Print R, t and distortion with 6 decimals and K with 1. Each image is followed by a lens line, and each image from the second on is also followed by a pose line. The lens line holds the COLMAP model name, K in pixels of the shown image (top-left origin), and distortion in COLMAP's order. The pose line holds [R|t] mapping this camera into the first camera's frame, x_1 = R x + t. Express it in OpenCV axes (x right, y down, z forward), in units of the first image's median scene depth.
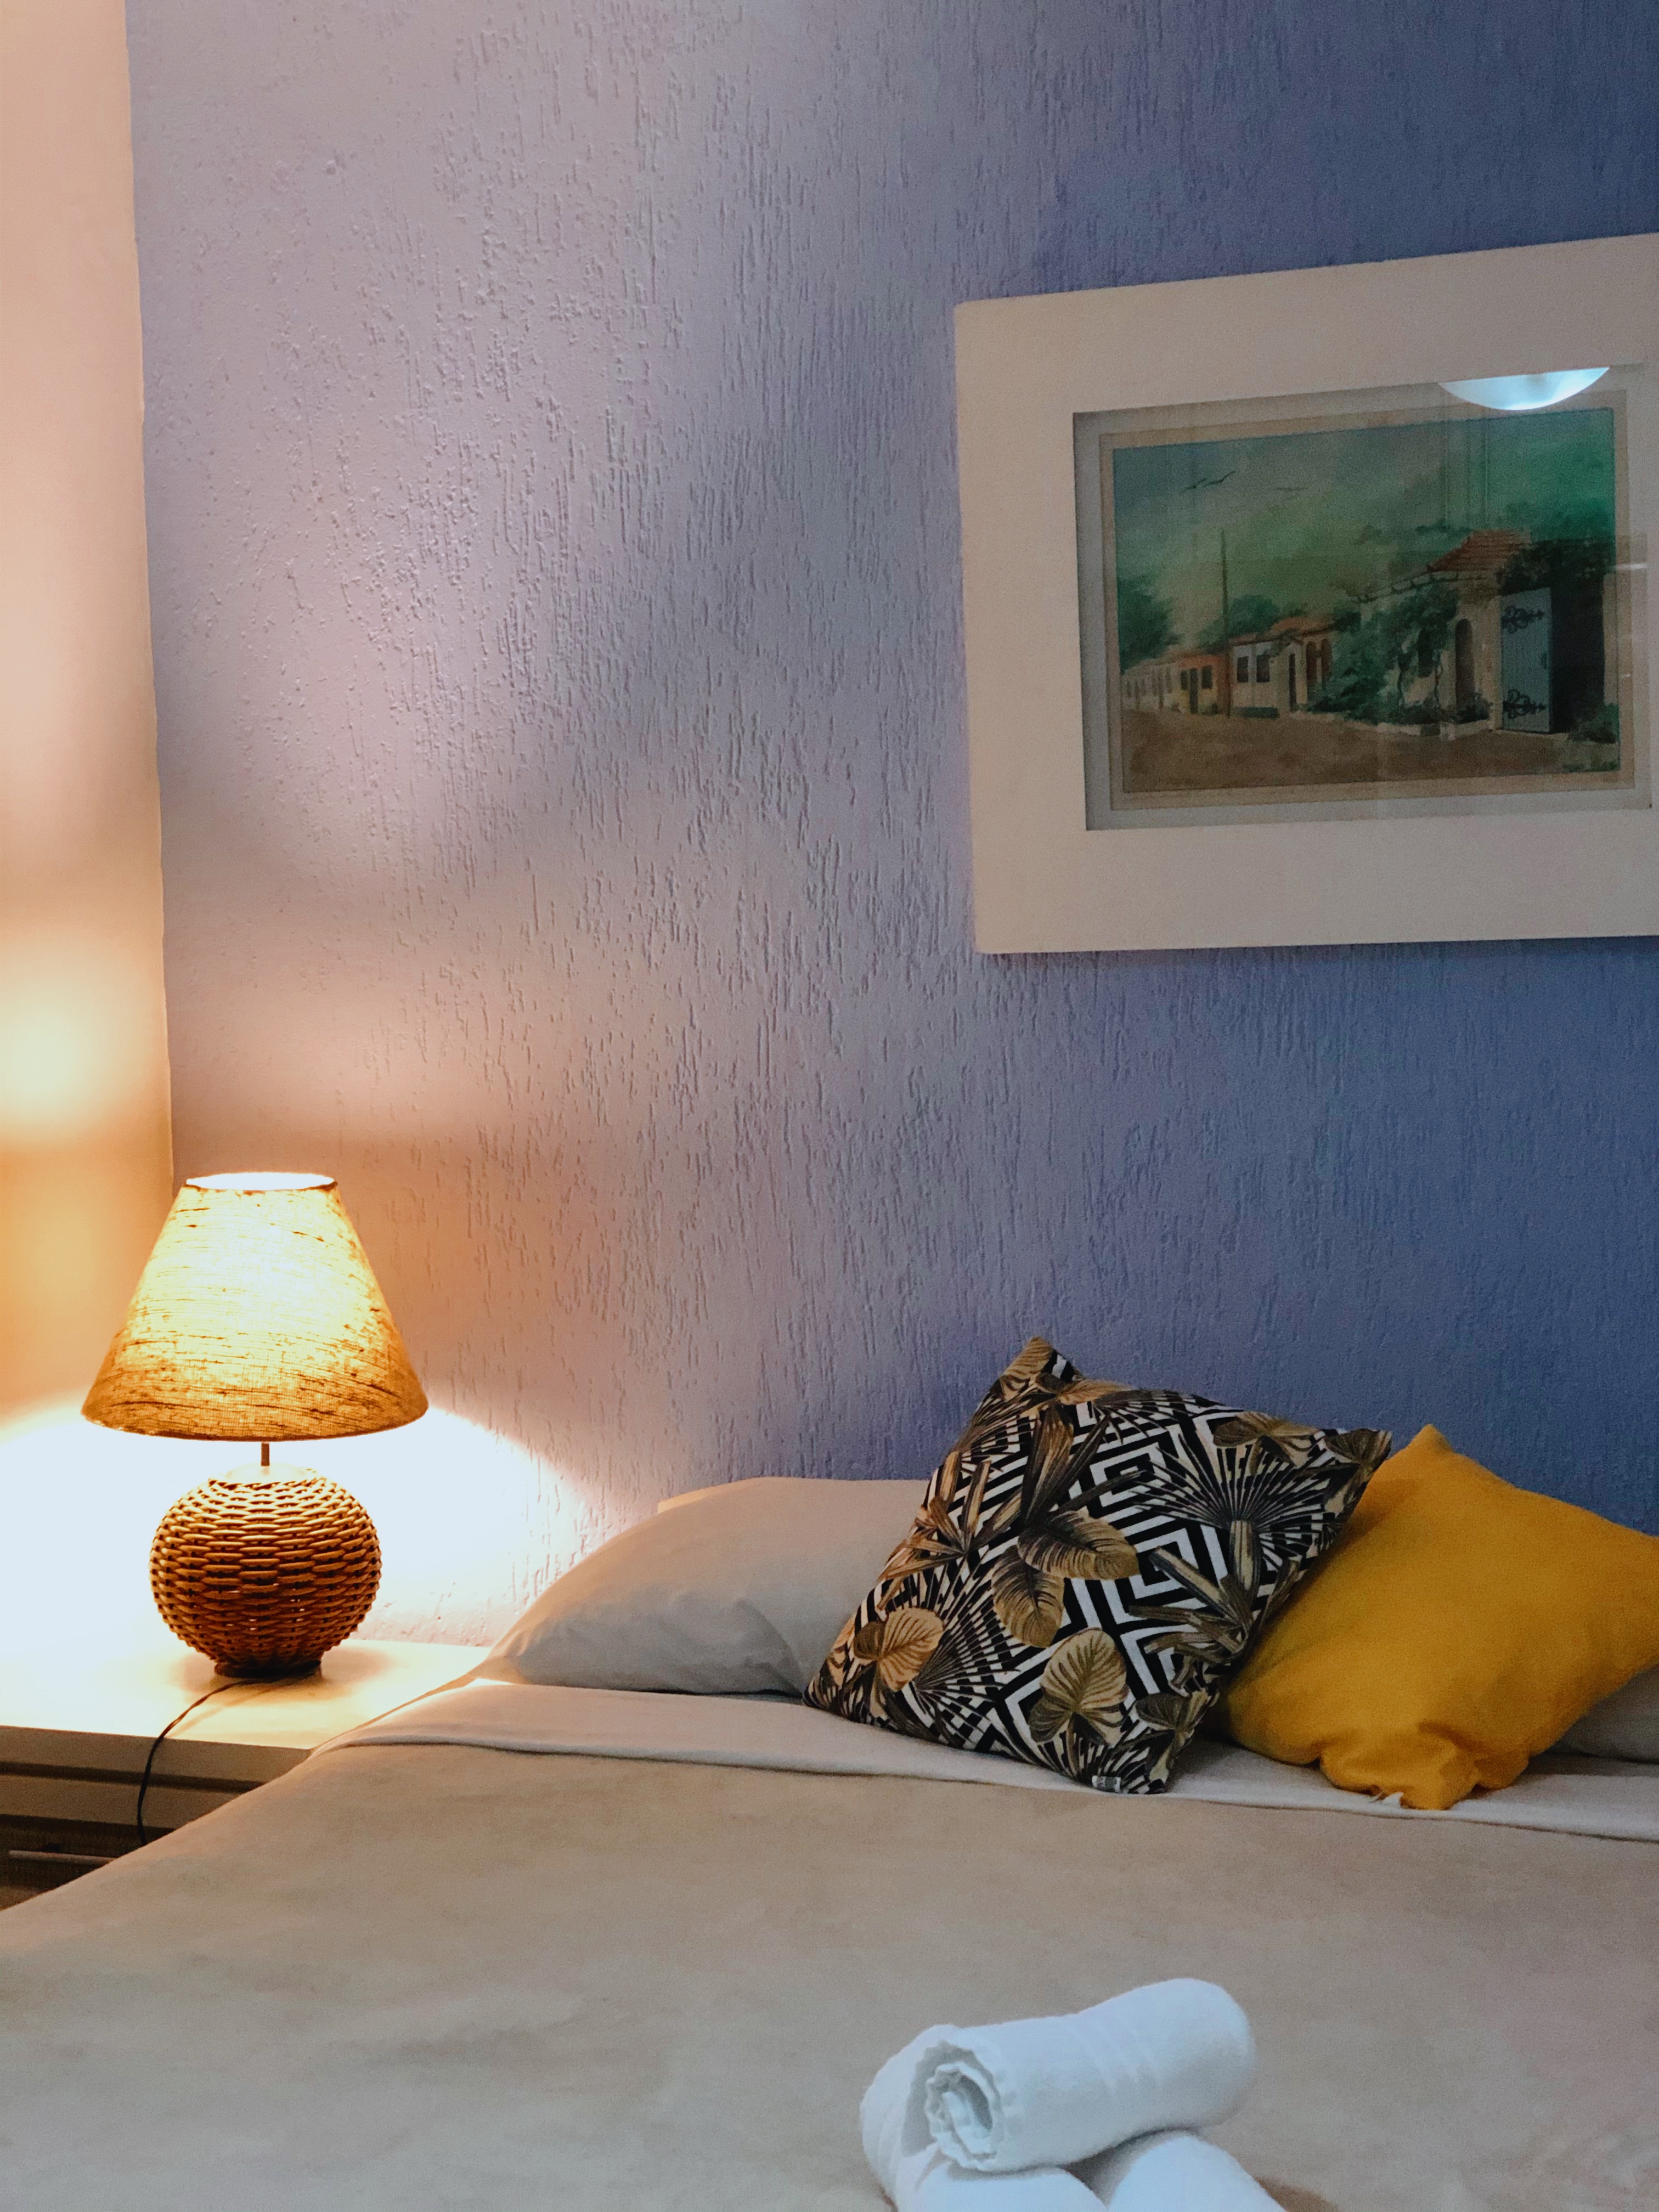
lens RADIAL K [[3567.1, 0, 829.5], [0, 3567.1, 1106.0], [0, 0, 1]] dist [-0.043098, 1.291195]
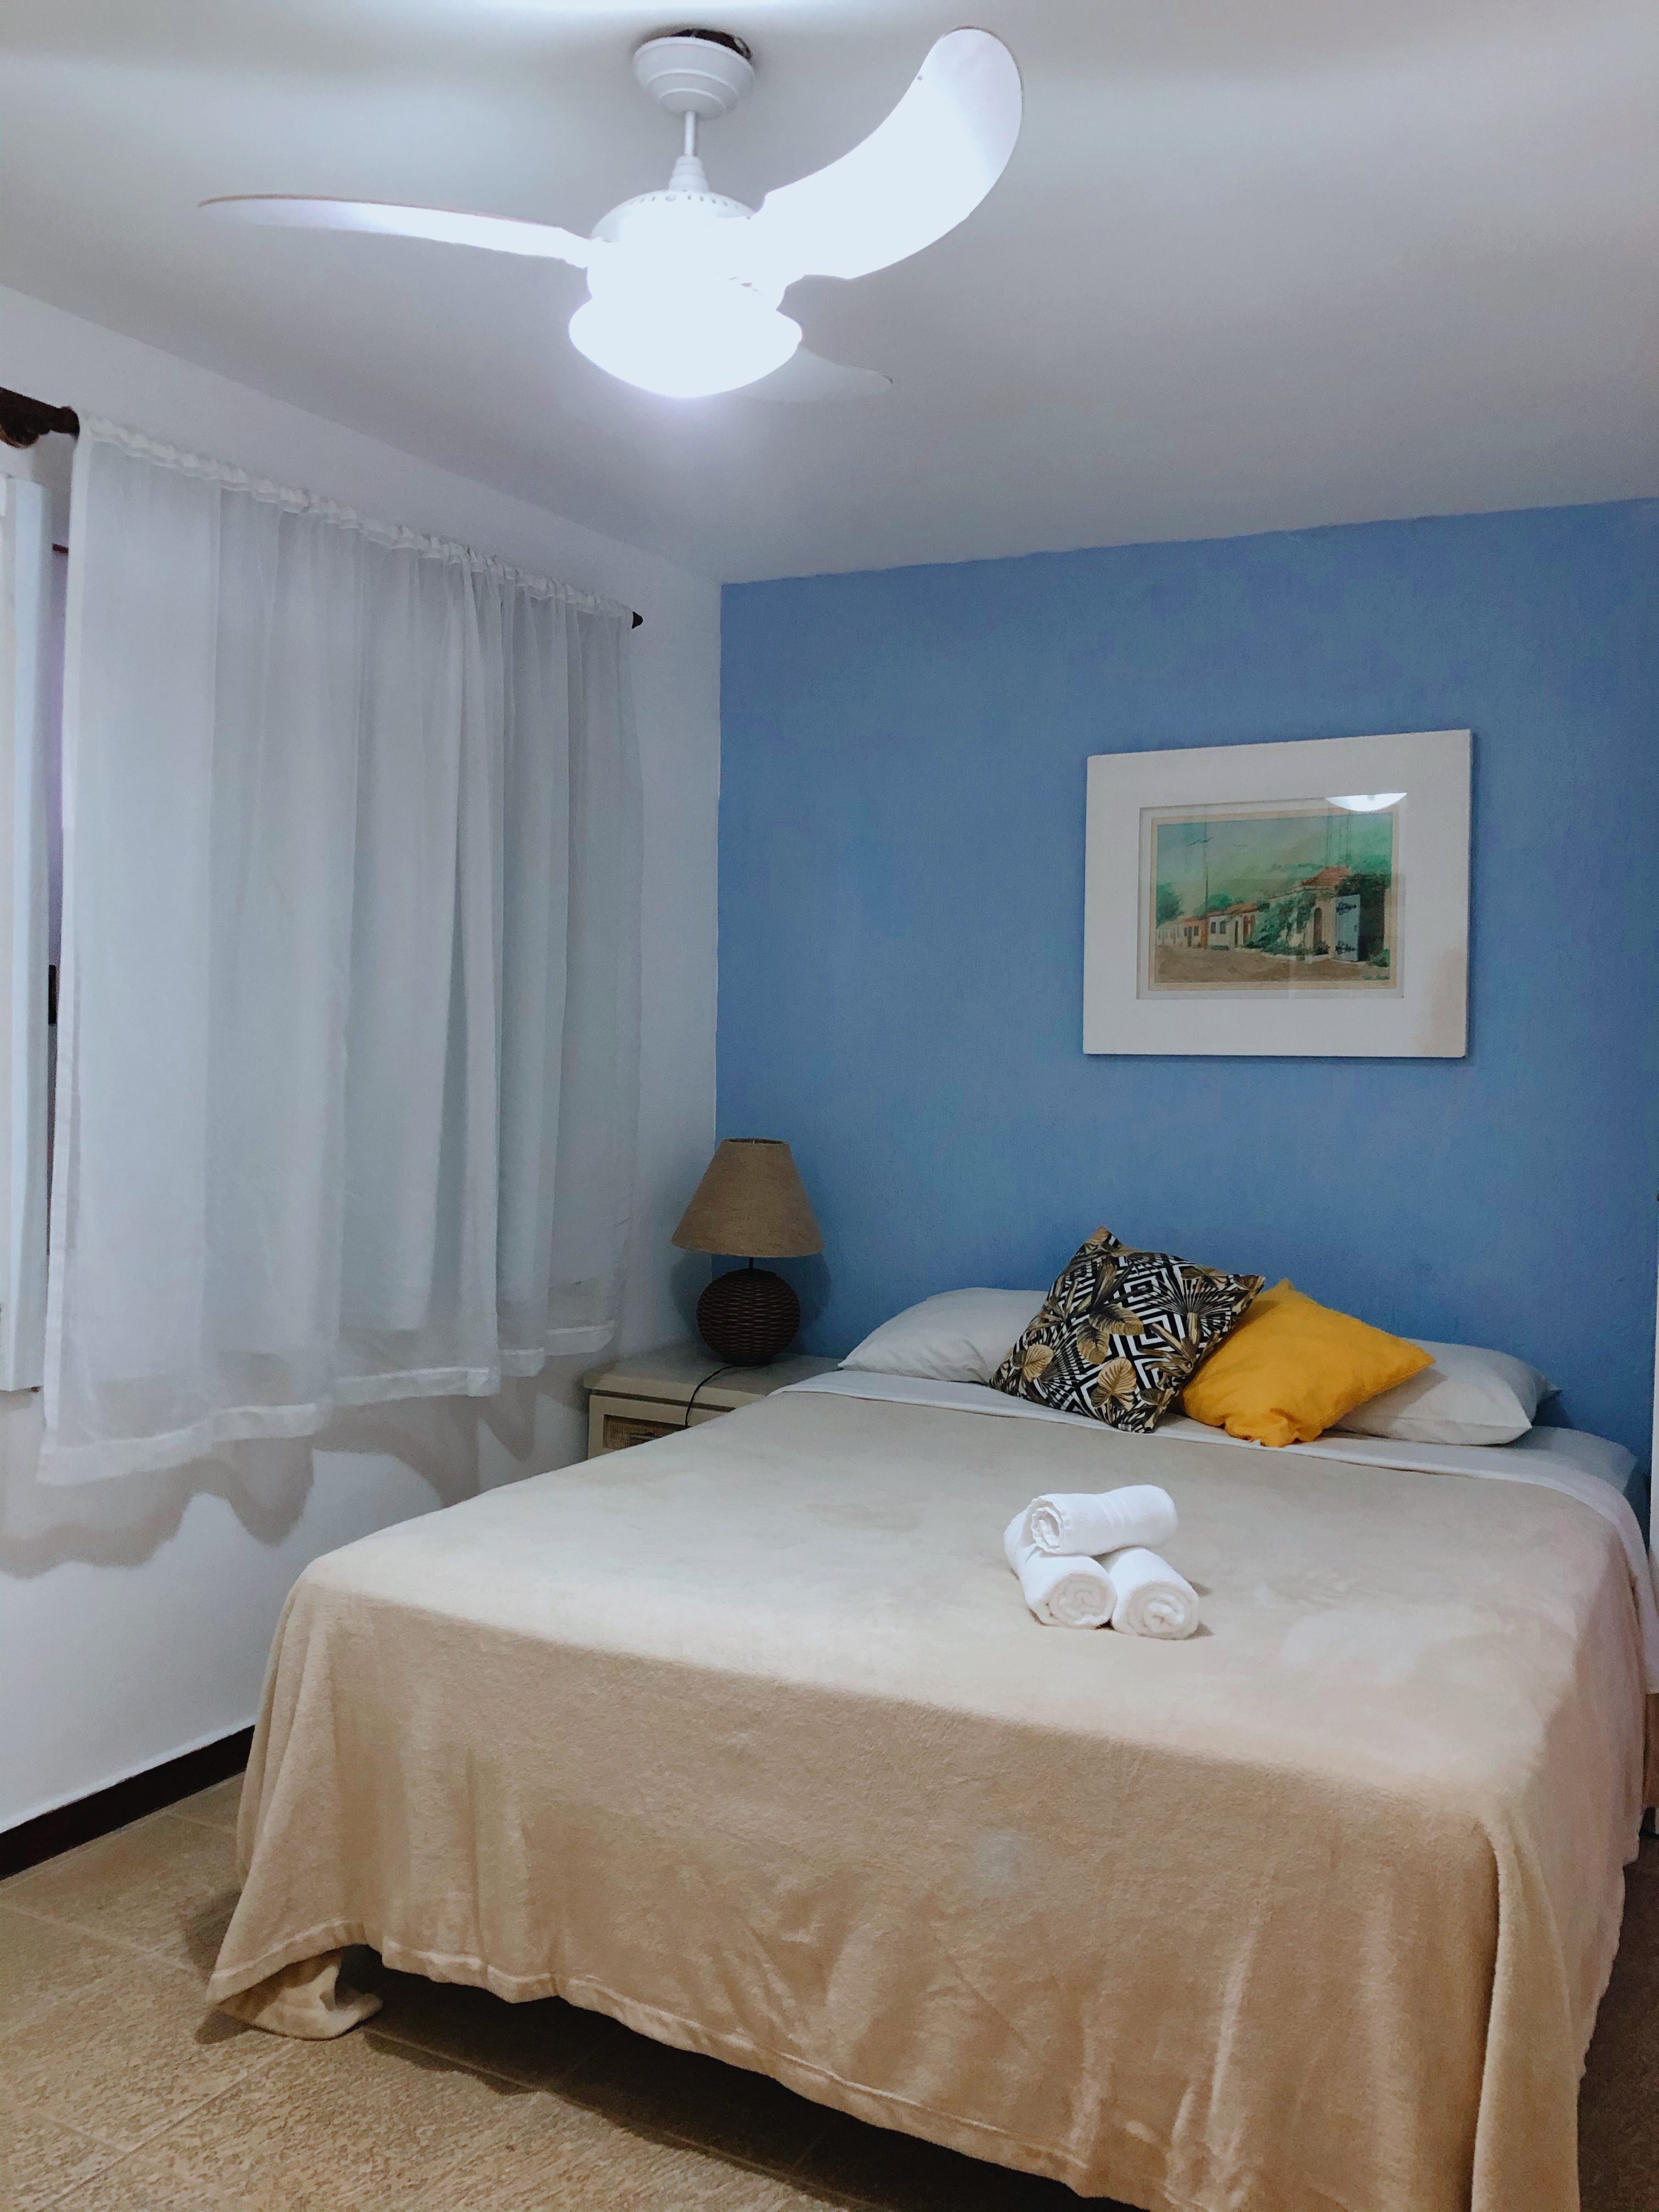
lens RADIAL K [[1810.9, 0, 829.5], [0, 1810.9, 1106.0], [0, 0, 1]] dist [0.001186, -0.000475]
pose [[0.993595, 0.039905, -0.105723, 0.006425], [-0.042509, 0.998843, -0.022494, 0.023973], [0.104703, 0.026845, 0.994141, -0.132216]]
